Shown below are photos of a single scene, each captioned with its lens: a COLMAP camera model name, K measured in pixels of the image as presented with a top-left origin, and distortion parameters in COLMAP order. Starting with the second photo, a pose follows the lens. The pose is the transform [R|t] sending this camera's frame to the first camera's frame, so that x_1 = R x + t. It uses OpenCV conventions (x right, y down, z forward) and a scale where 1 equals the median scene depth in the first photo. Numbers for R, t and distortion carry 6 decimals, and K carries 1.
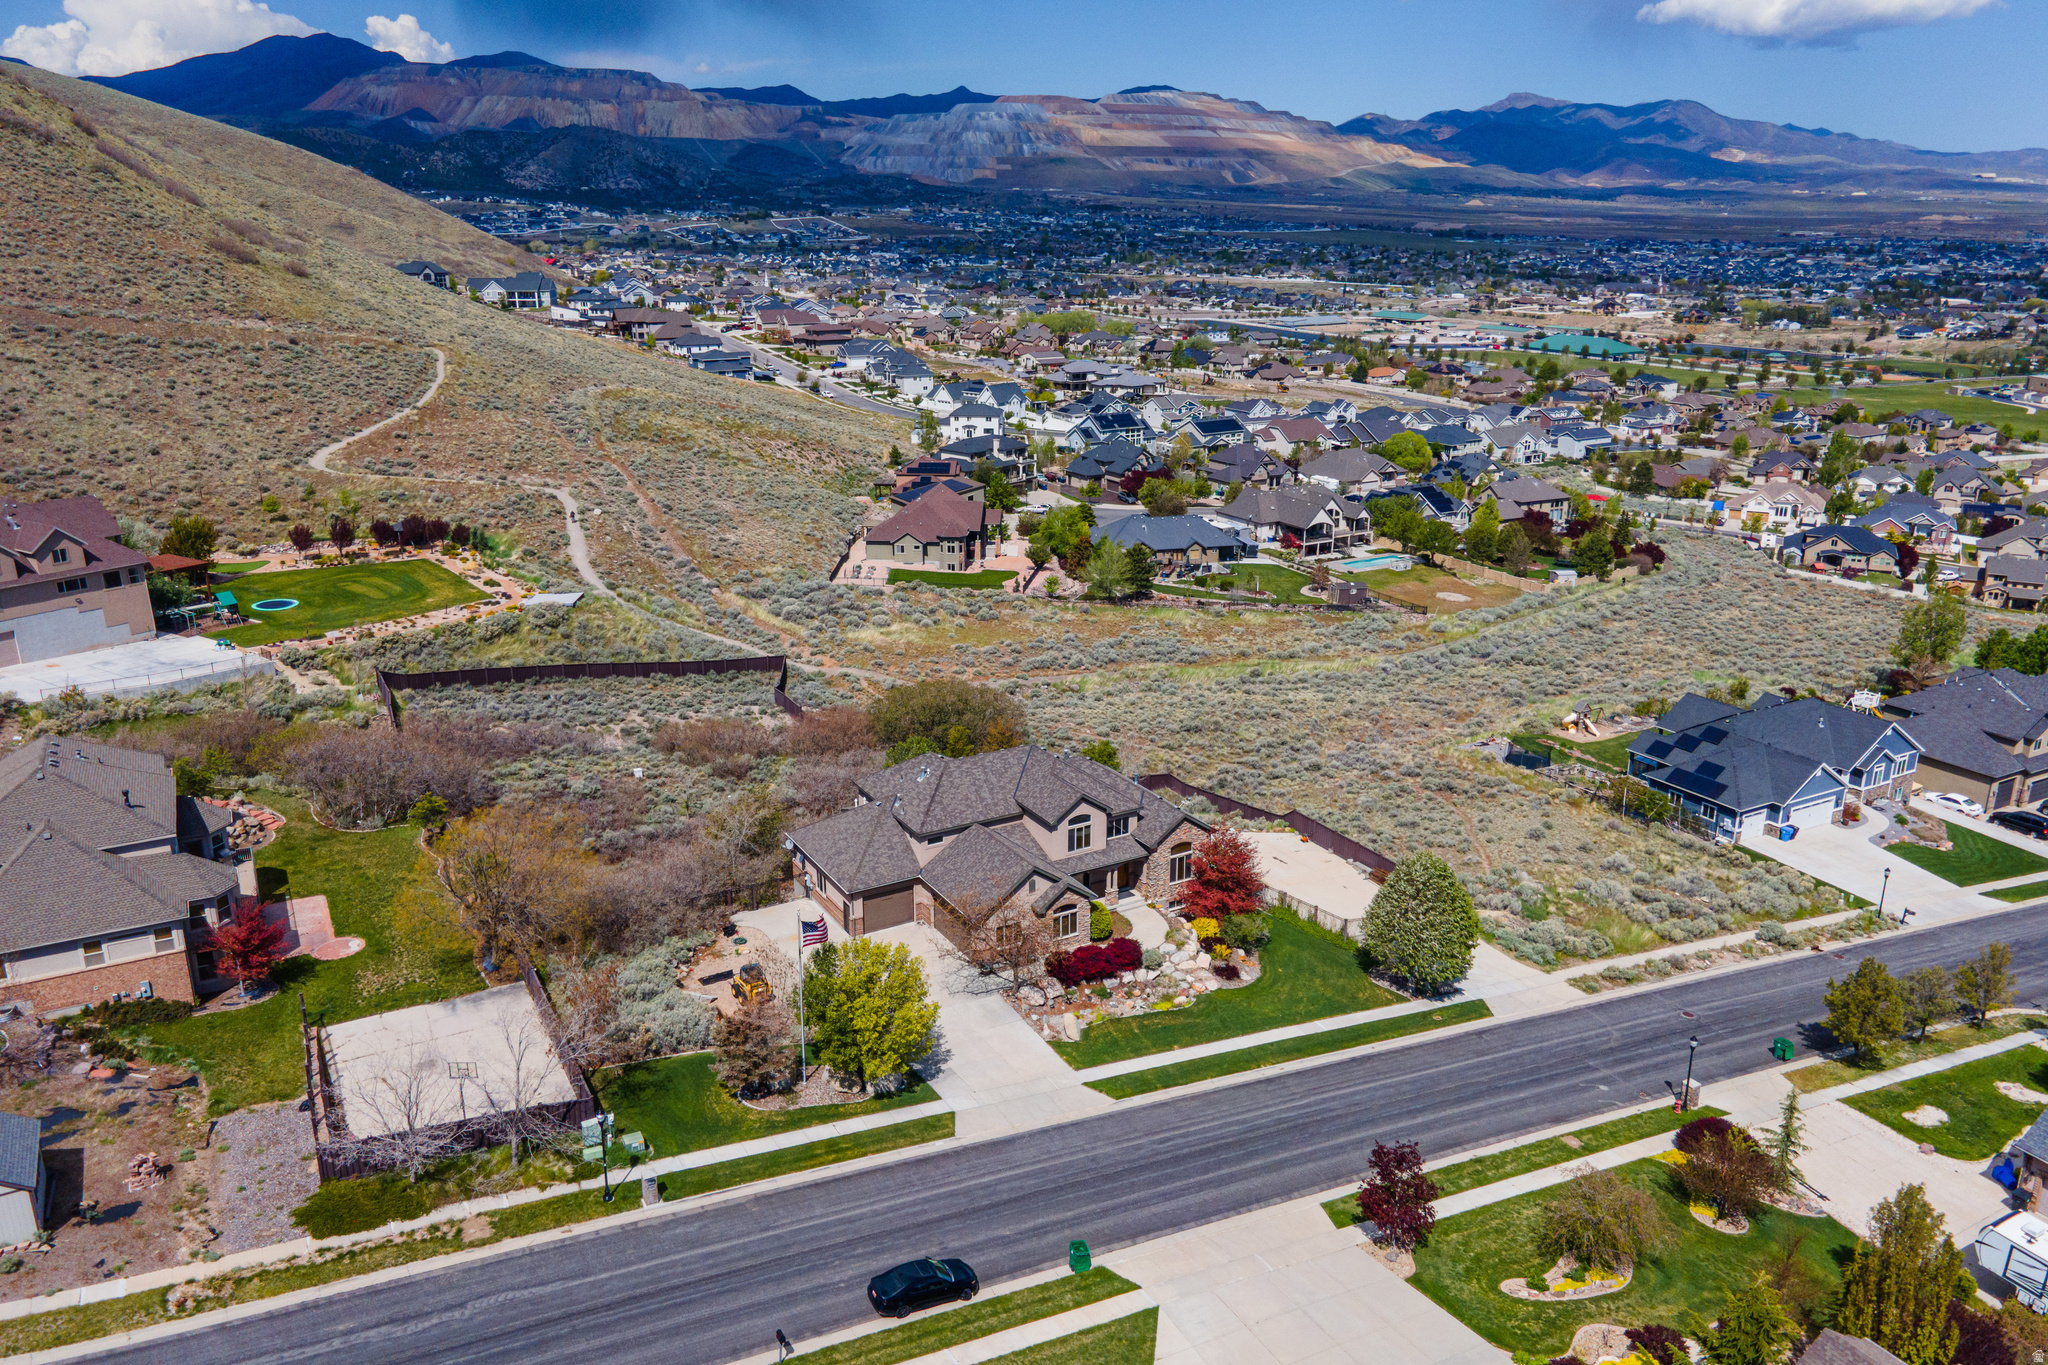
lens RADIAL K [[1478.3, 0, 1024.0], [0, 1478.3, 682.5], [0, 0, 1]] dist [0.047142, -0.004699]
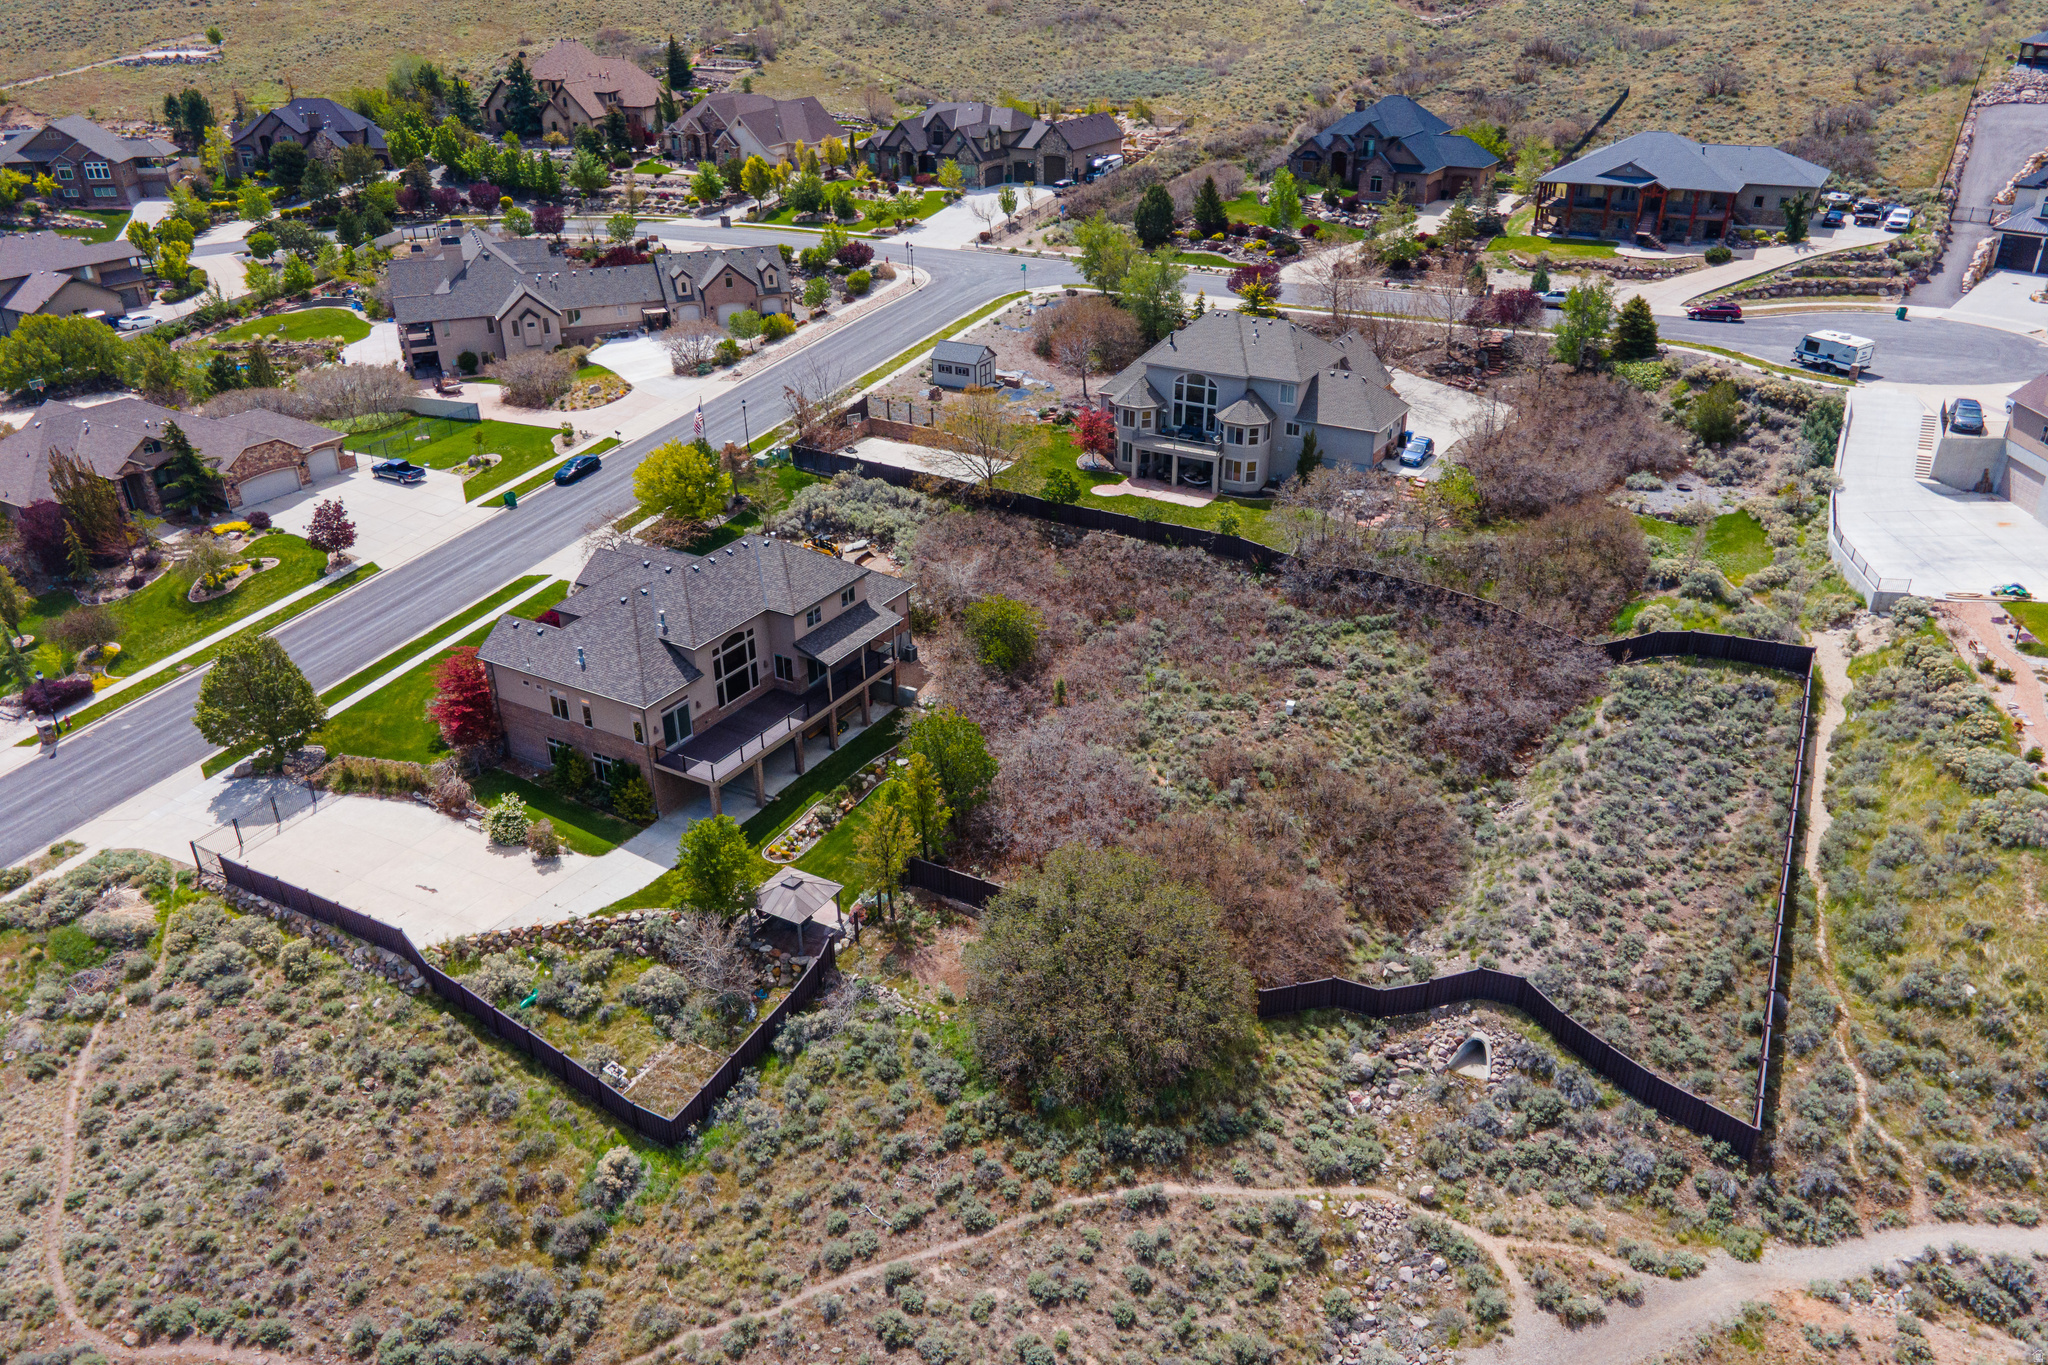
lens RADIAL K [[1485.0, 0, 1023.7], [0, 1485.0, 684.7], [0, 0, 1]] dist [0.025677, 0.037494]
pose [[-0.861528, 0.237922, -0.448511, 0.183171], [-0.146449, 0.729396, 0.668232, -0.396072], [0.486129, 0.641385, -0.593552, 1.229145]]
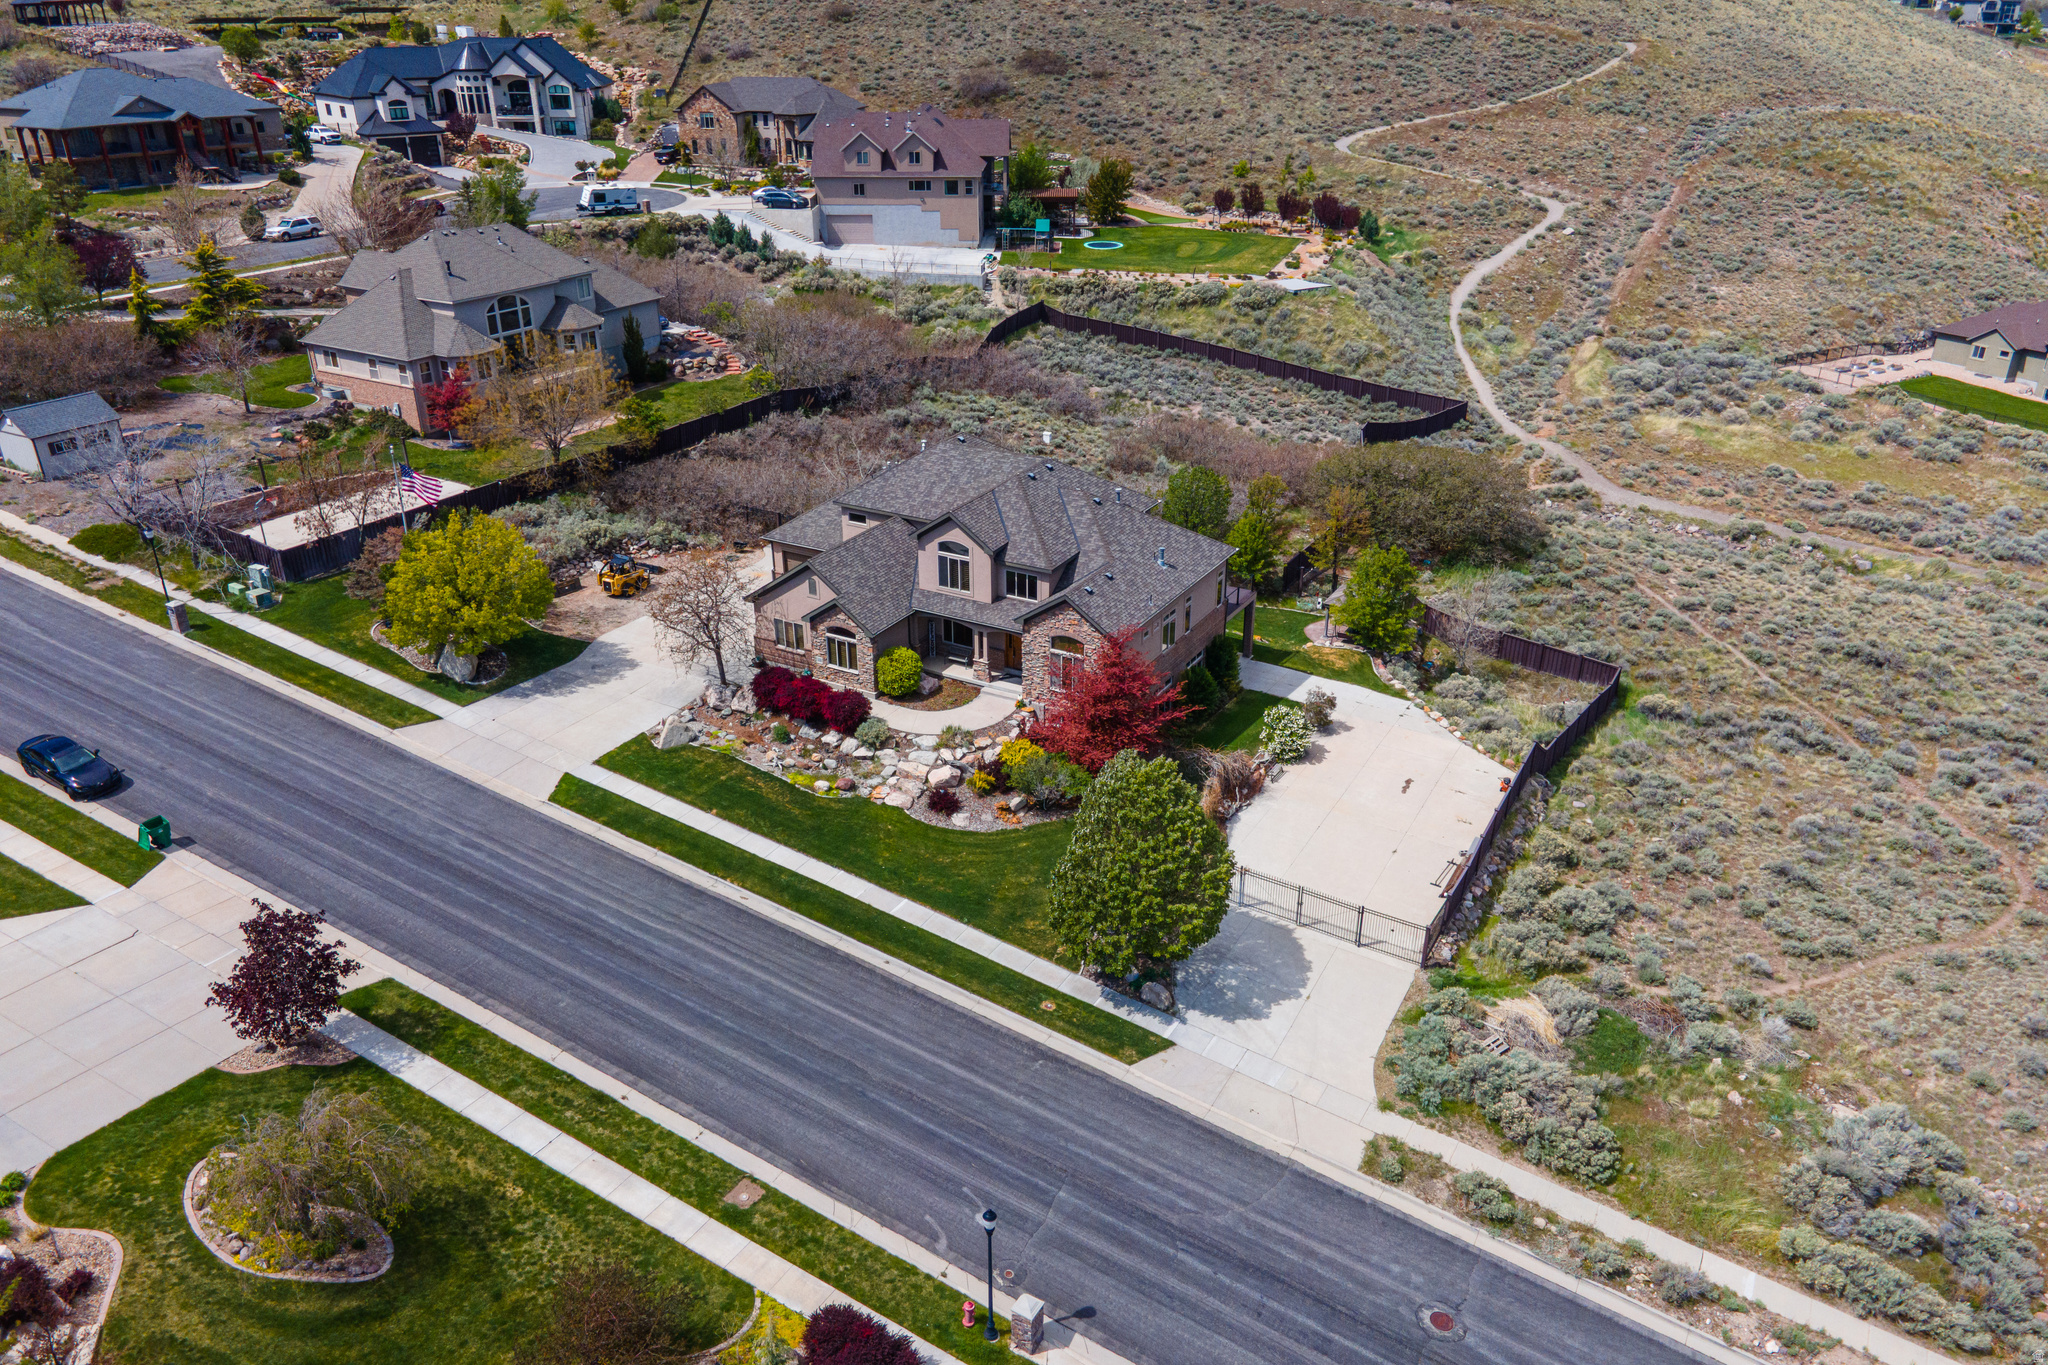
lens RADIAL K [[1499.6, 0, 1028.0], [0, 1499.6, 655.9], [0, 0, 1]] dist [0.040231, 0.003661]
pose [[0.514000, 0.352758, -0.781899, 0.456611], [-0.258660, 0.932837, 0.250819, -0.038151], [0.817862, 0.073325, 0.570723, 0.412933]]
